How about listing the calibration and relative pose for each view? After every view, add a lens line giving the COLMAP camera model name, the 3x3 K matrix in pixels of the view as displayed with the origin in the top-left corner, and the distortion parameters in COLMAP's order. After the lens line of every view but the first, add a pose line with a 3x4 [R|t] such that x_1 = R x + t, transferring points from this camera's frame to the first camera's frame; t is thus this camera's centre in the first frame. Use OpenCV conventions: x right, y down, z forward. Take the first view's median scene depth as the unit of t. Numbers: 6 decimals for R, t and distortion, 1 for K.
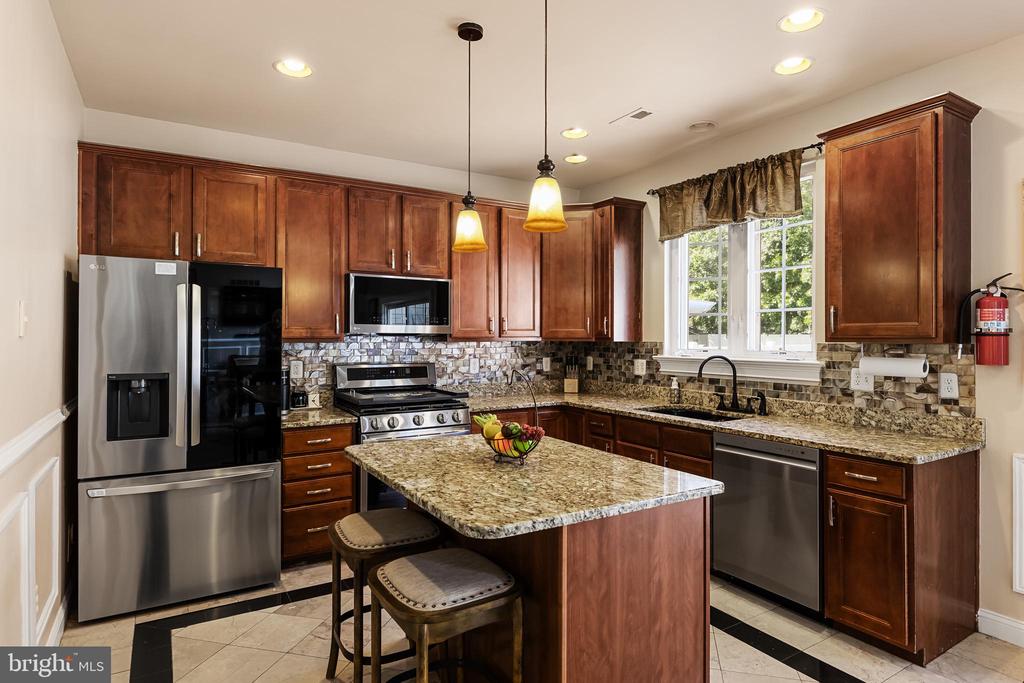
lens RADIAL K [[573.8, 0, 512.2], [0, 573.8, 339.7], [0, 0, 1]] dist [-0.003095, 0.001063]
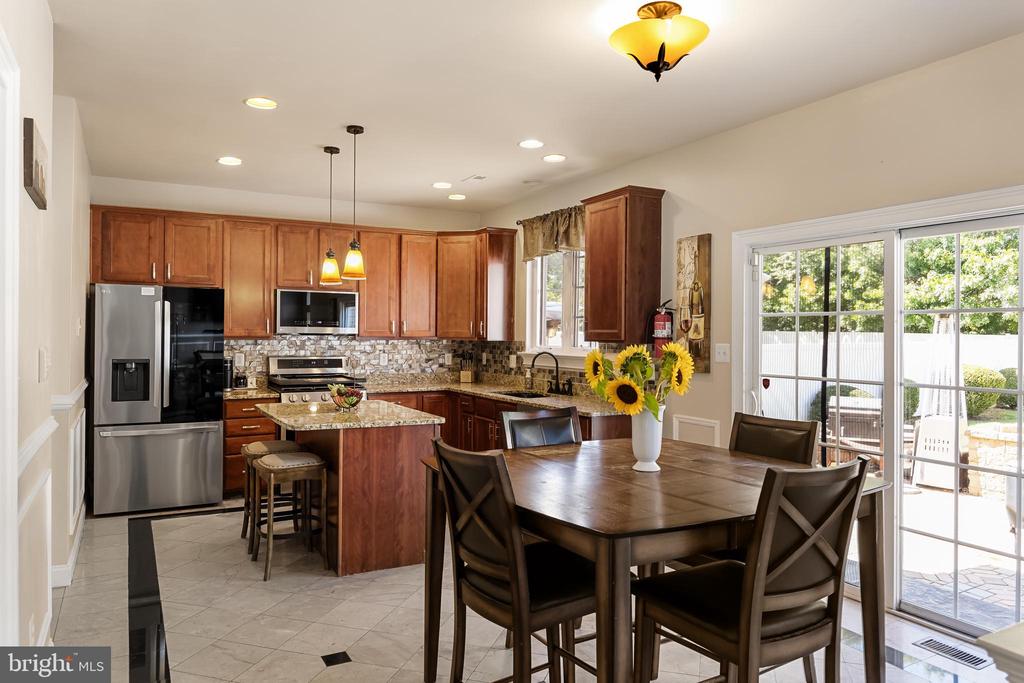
lens RADIAL K [[729.7, 0, 512.5], [0, 729.7, 341.5], [0, 0, 1]] dist [0.013281, -0.001469]
pose [[0.998162, 0.007586, -0.060126, 0.399998], [-0.007158, 0.999948, 0.007325, -0.008760], [0.060178, -0.006881, 0.998164, -0.734622]]
